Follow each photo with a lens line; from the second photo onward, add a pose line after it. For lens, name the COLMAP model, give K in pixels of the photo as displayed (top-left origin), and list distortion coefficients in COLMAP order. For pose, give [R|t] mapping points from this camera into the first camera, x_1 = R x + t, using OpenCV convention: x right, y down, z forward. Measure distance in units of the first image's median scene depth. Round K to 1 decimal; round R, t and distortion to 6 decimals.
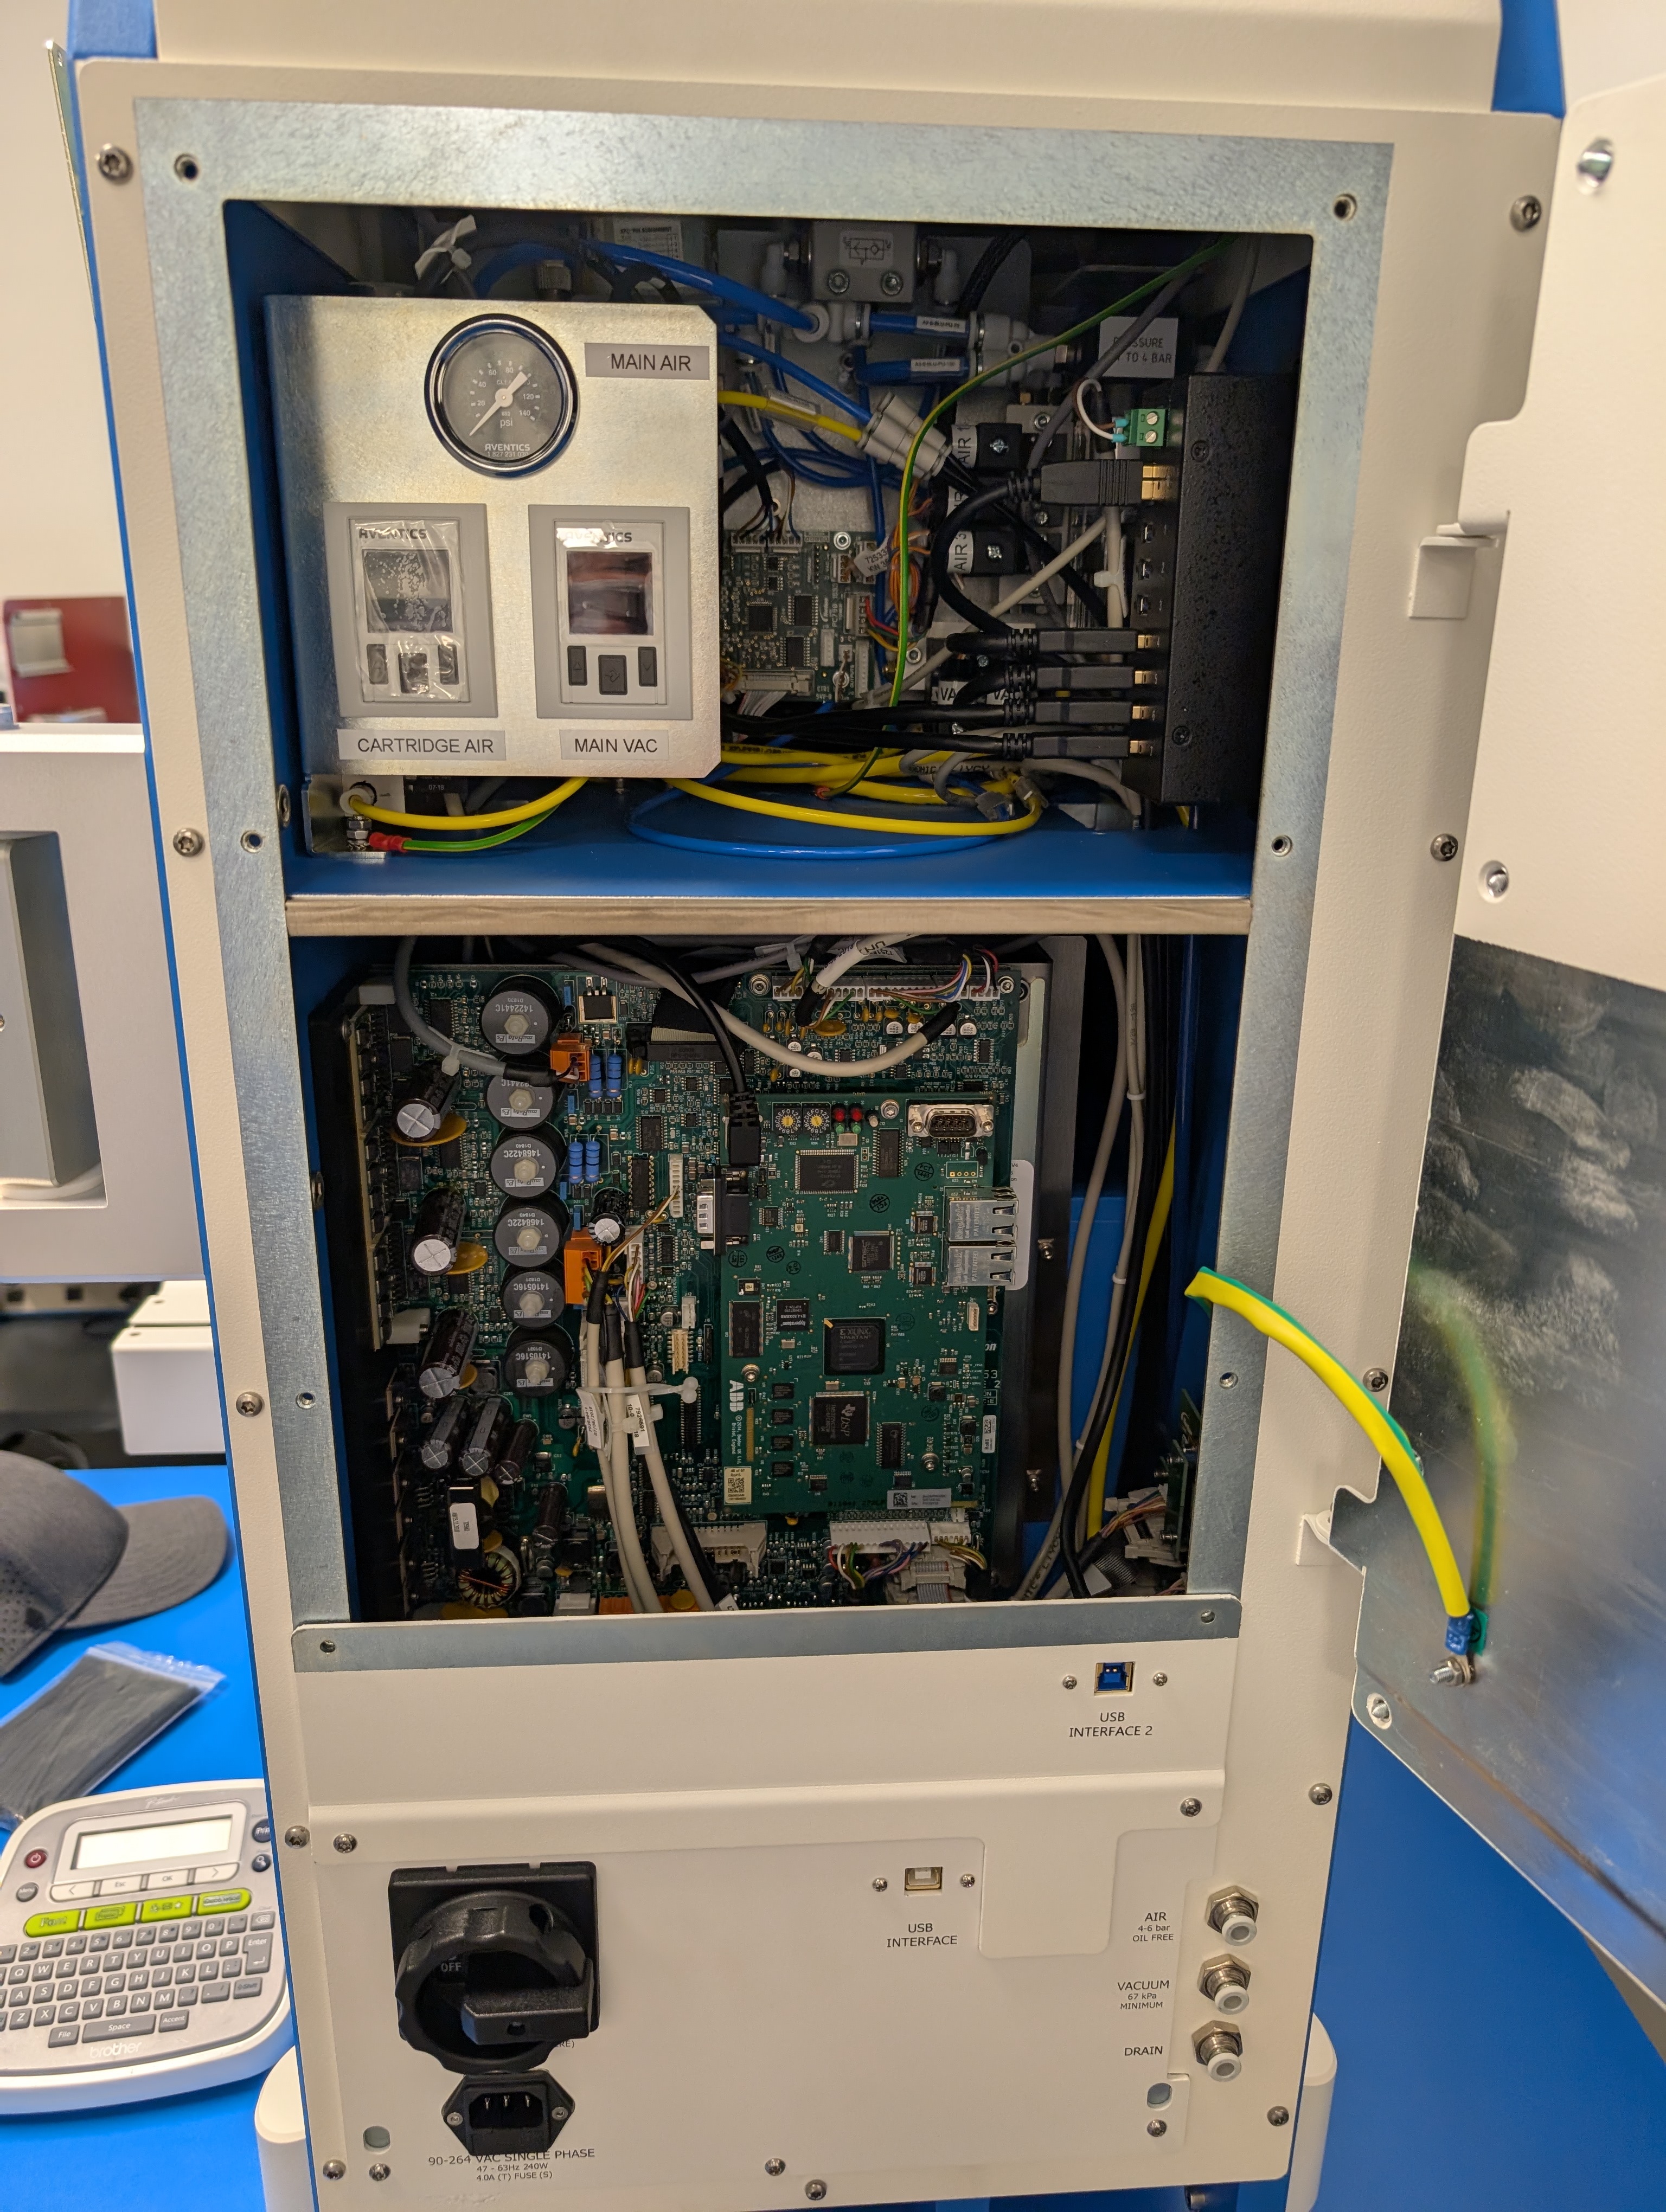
lens RADIAL K [[1619.3, 0, 833.0], [0, 1619.3, 1106.0], [0, 0, 1]] dist [-0.001665, 0.002402]
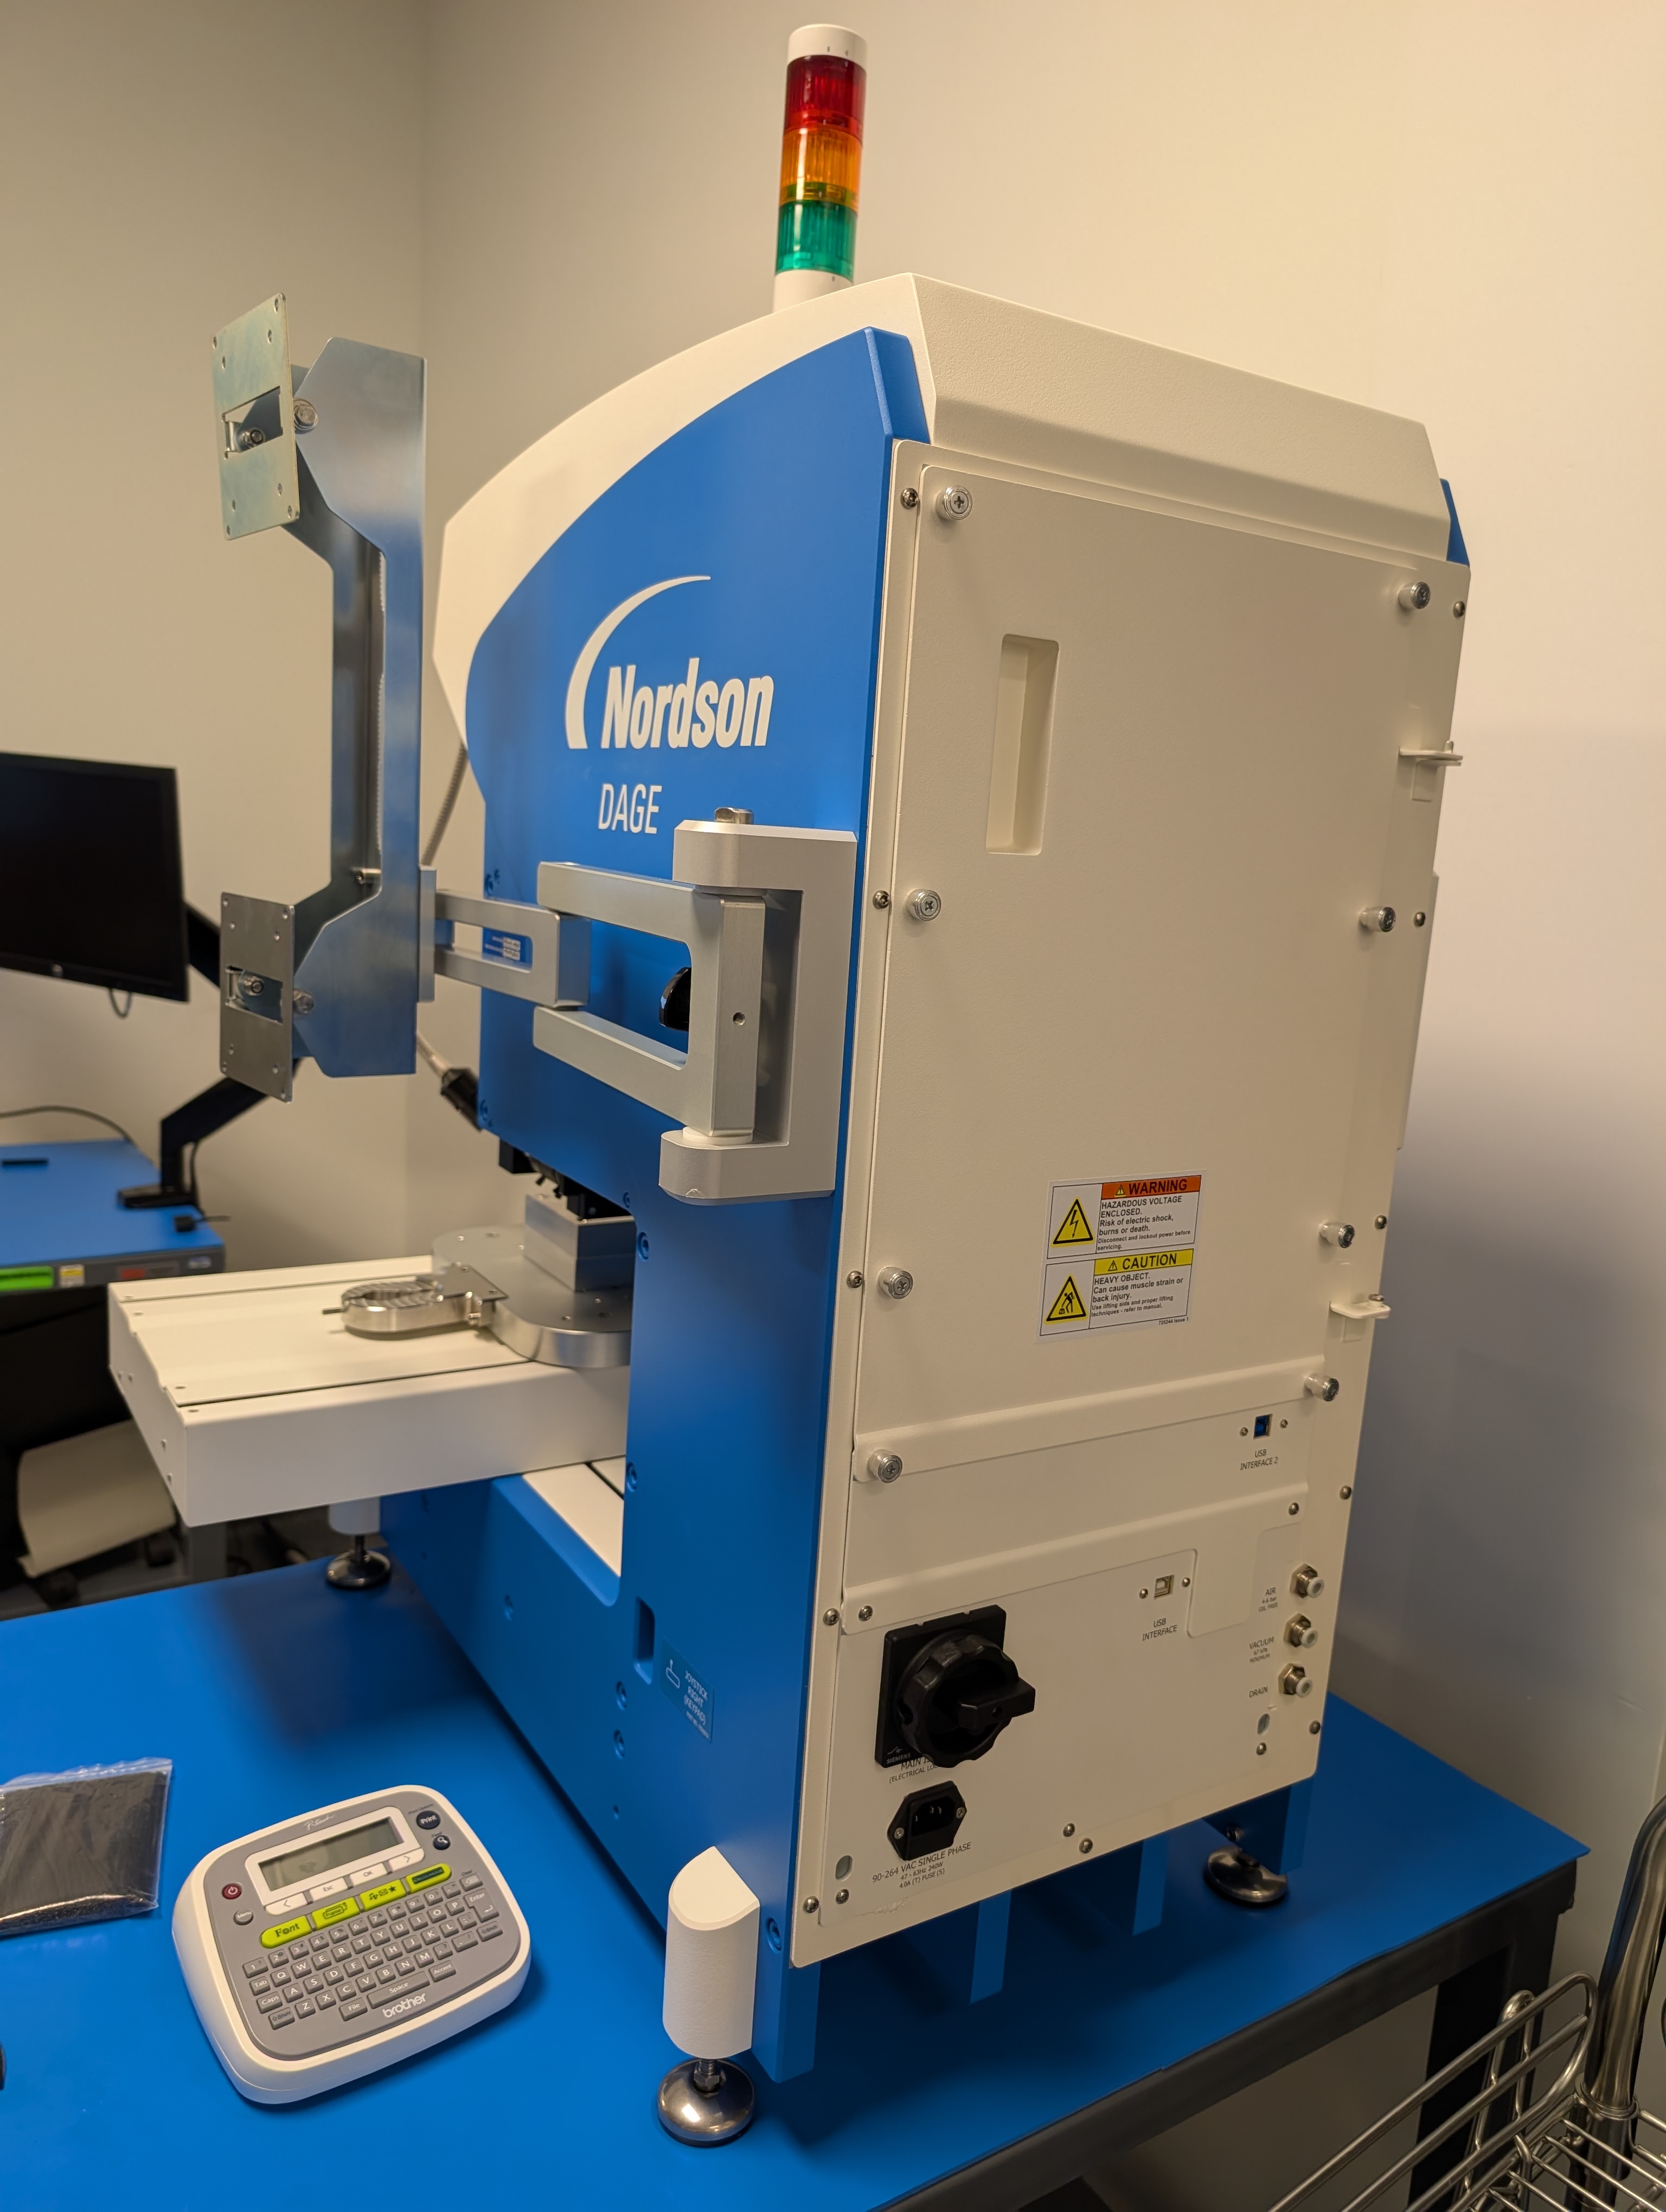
lens RADIAL K [[1601.2, 0, 842.0], [0, 1601.2, 1114.9], [0, 0, 1]] dist [0.005140, 0.002299]
pose [[0.884227, -0.040033, 0.465339, -0.880517], [0.092402, 0.991621, -0.090273, 0.138379], [-0.457827, 0.122820, 0.880517, -0.249747]]
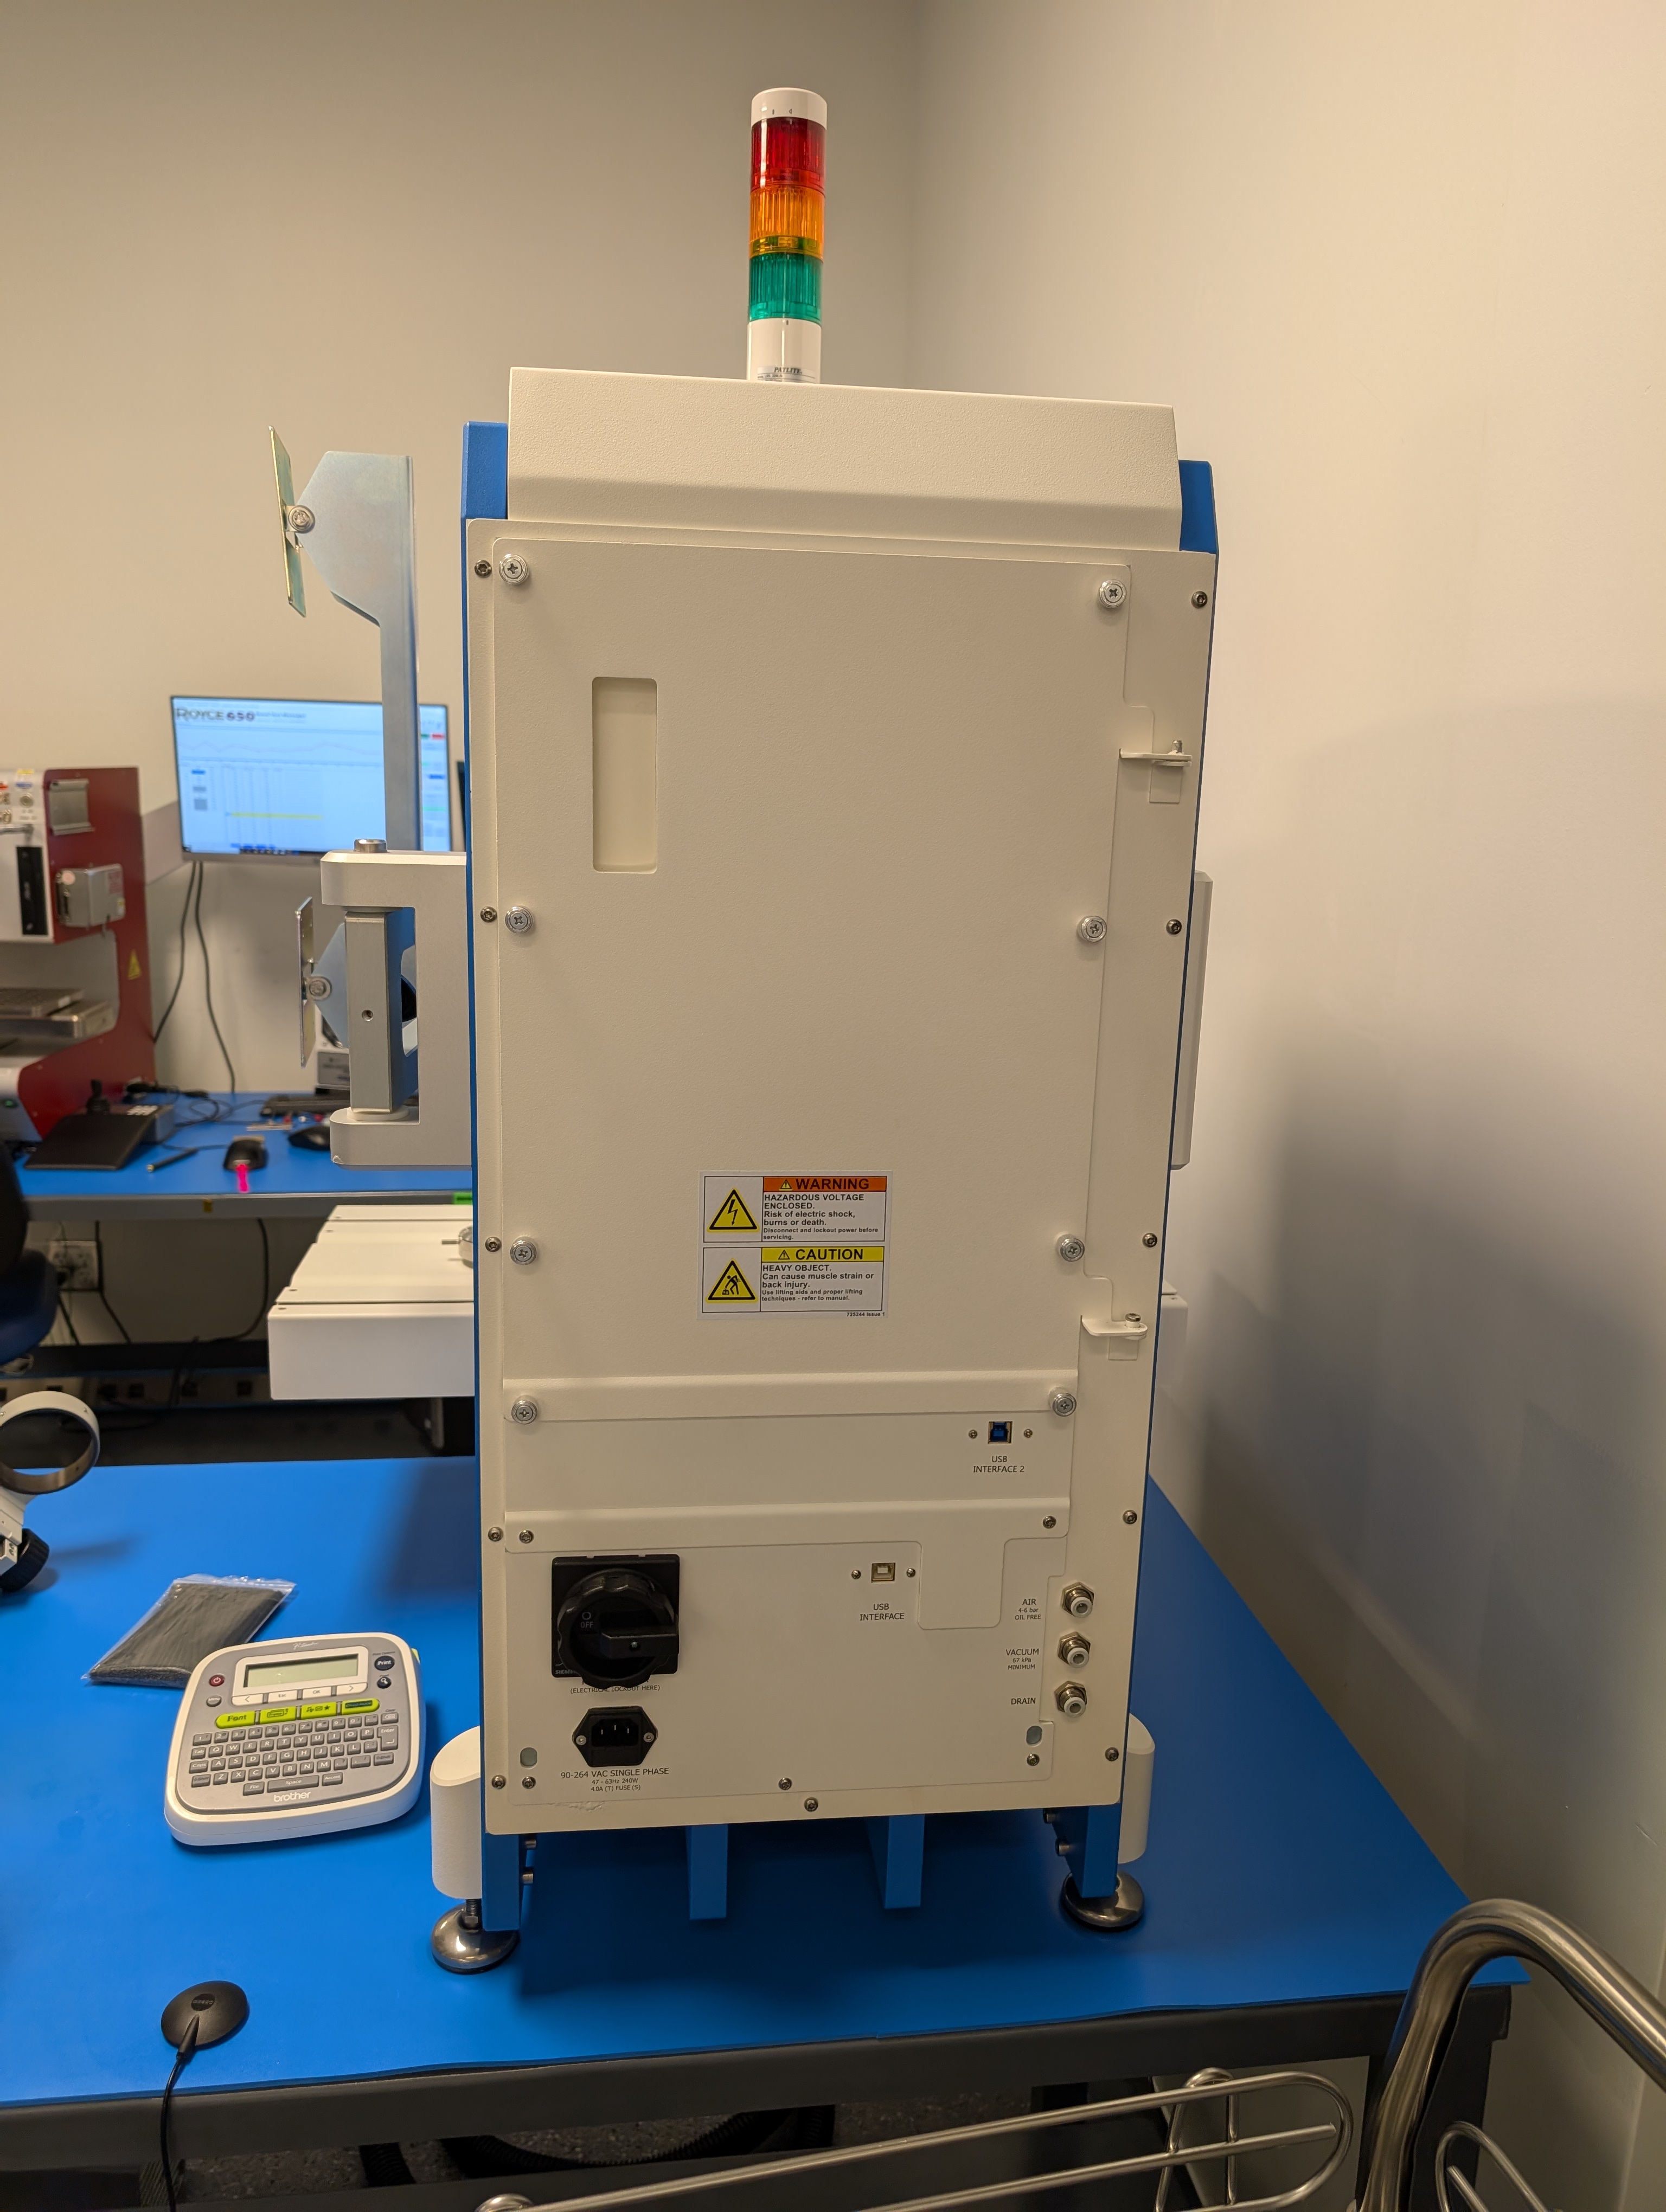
lens RADIAL K [[1577.2, 0, 805.2], [0, 1577.2, 1093.8], [0, 0, 1]] dist [0.011417, 0.000303]
pose [[0.999158, 0.006040, 0.040581, -0.084128], [-0.001717, 0.994393, -0.105729, 0.170029], [-0.040992, 0.105571, 0.993567, -0.571316]]
